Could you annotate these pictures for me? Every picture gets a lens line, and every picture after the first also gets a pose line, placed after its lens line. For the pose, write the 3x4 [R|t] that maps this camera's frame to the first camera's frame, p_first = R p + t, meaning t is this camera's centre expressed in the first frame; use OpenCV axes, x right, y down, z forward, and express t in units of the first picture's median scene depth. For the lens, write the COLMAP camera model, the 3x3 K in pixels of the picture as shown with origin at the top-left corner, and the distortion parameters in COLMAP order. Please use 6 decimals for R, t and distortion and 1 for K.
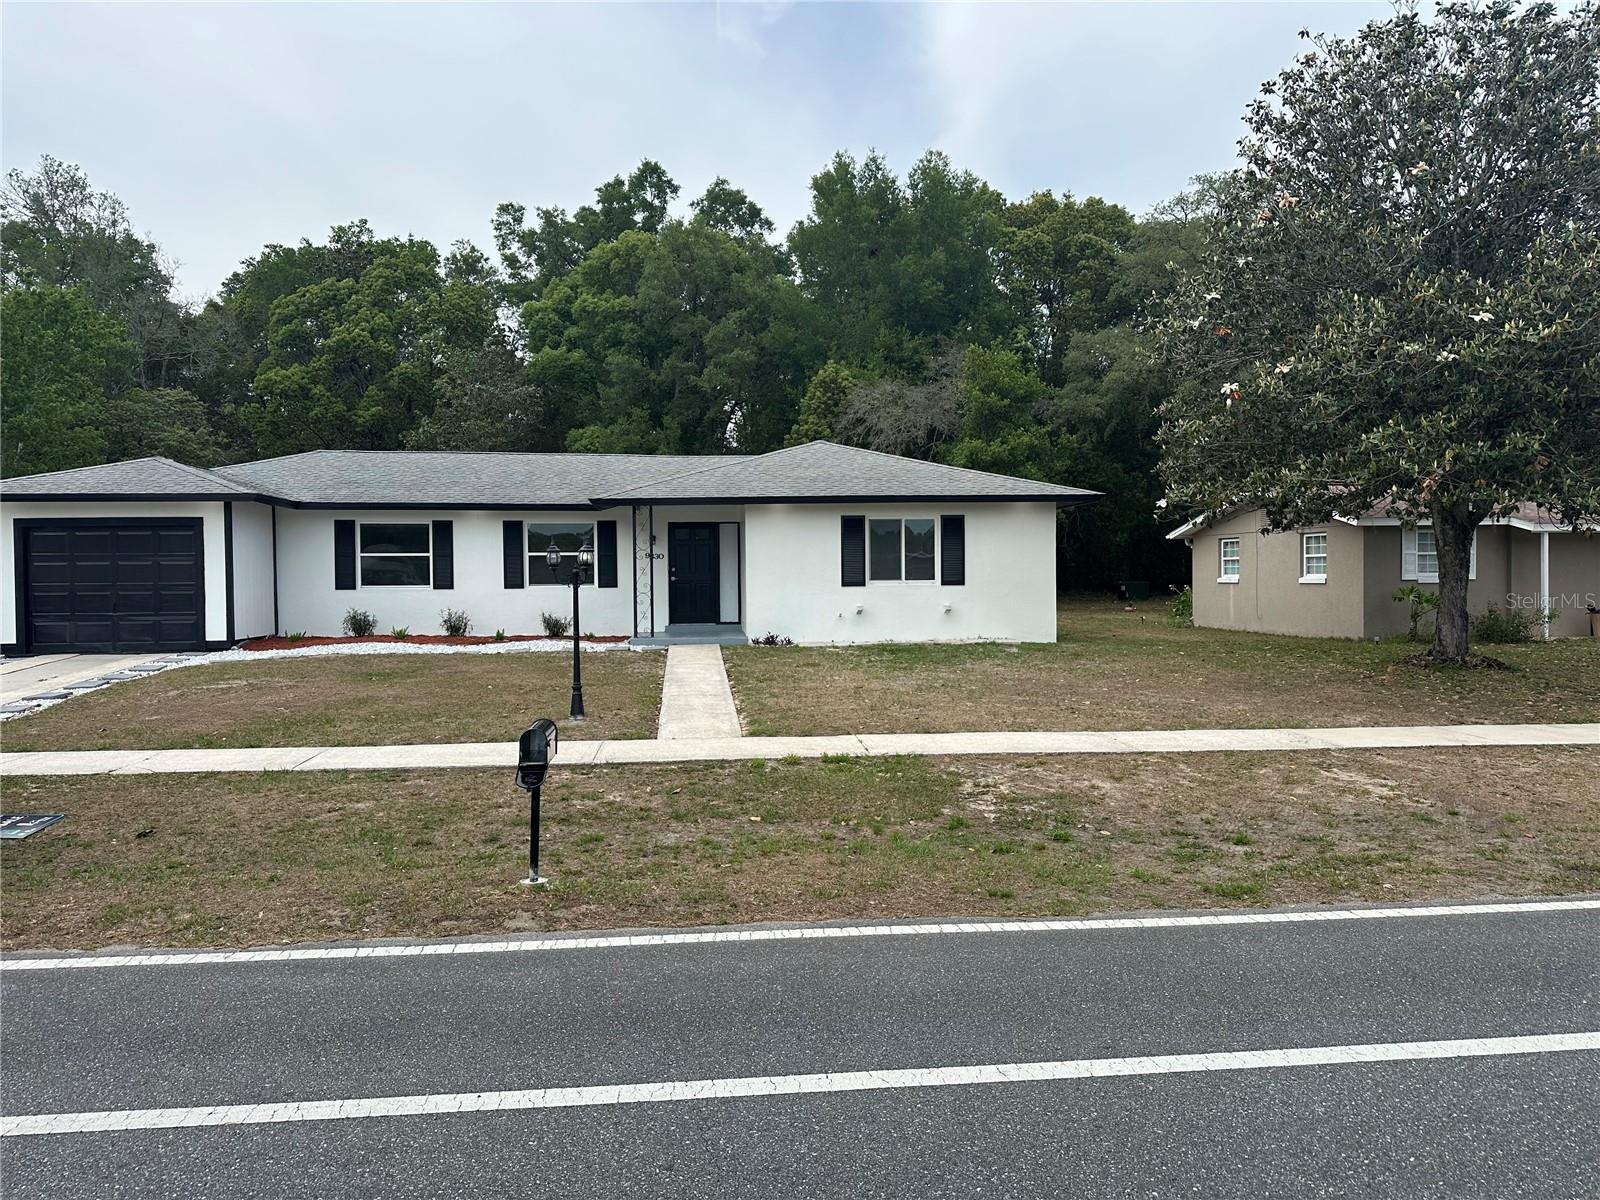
lens RADIAL K [[1109.5, 0, 801.9], [0, 1109.5, 602.3], [0, 0, 1]] dist [0.157649, -0.281958]
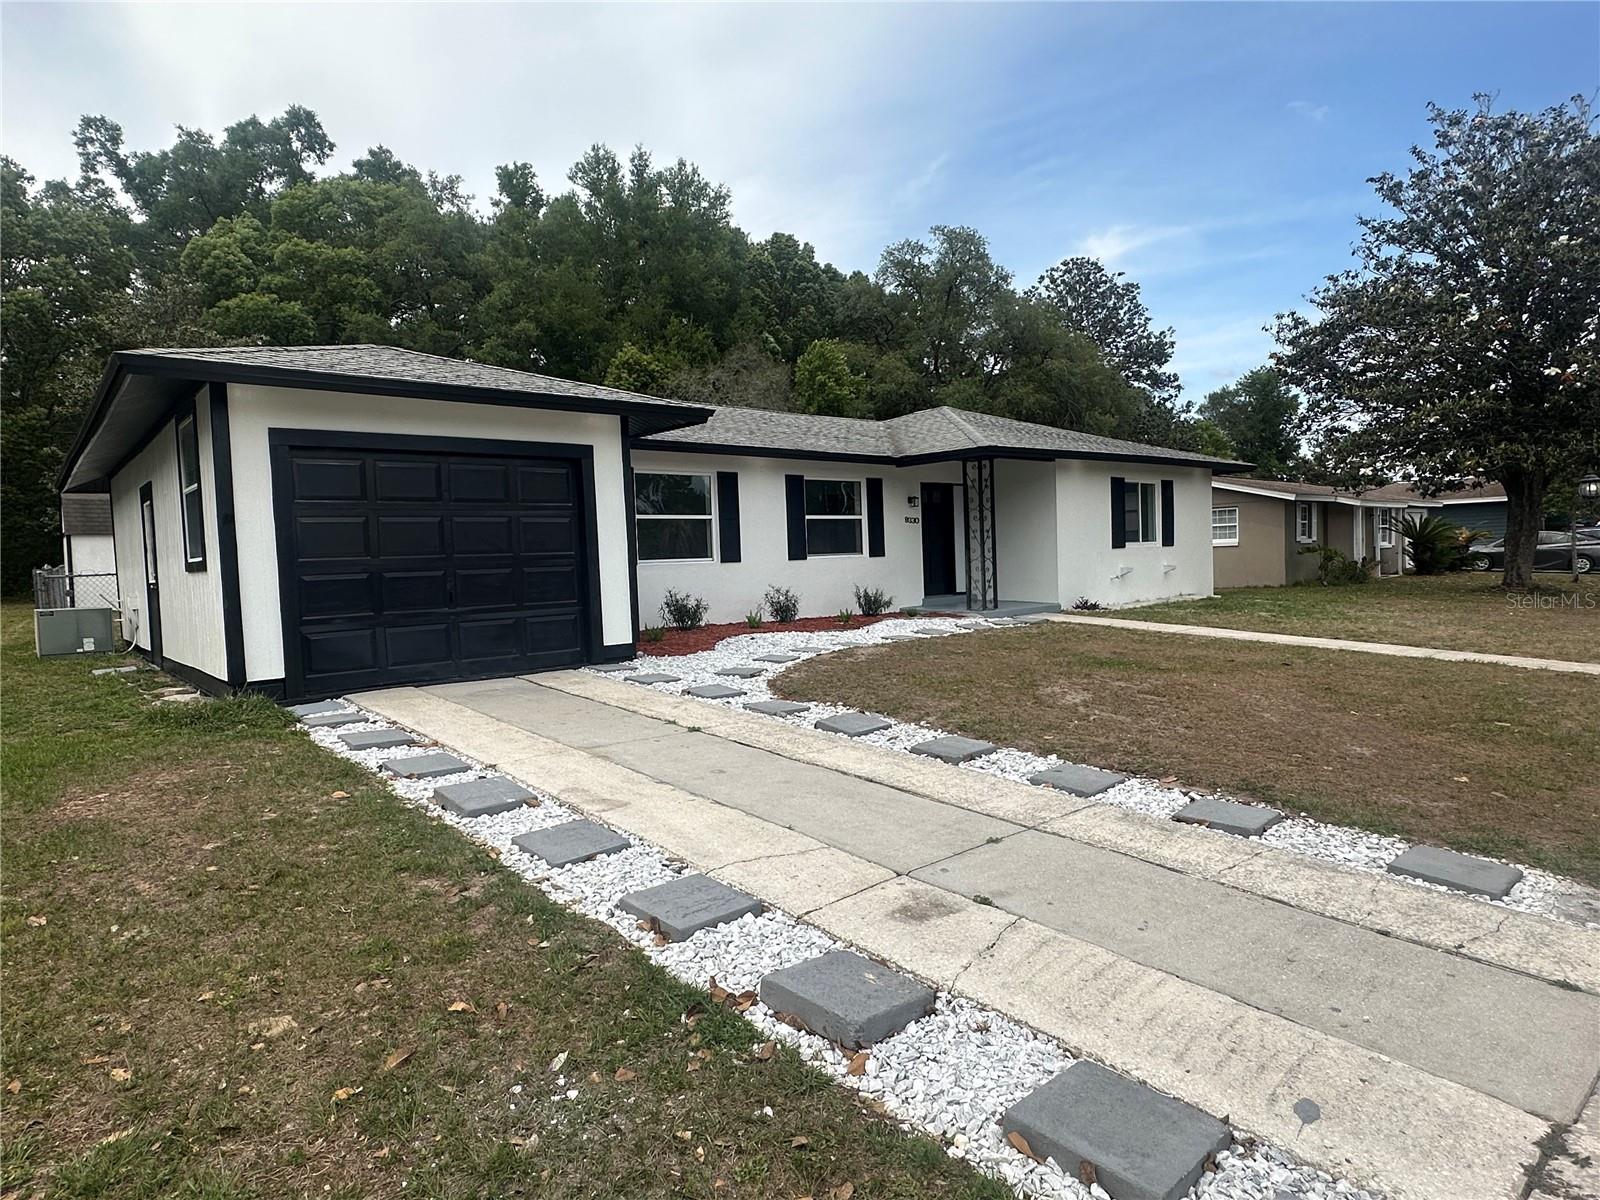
lens RADIAL K [[906.2, 0, 800.0], [0, 906.2, 600.0], [0, 0, 1]] dist [-0.002177, 0.000476]
pose [[0.831096, -0.043026, 0.554462, -0.618439], [0.032474, 0.999056, 0.028850, -0.001748], [-0.555180, -0.005972, 0.831709, 0.457447]]
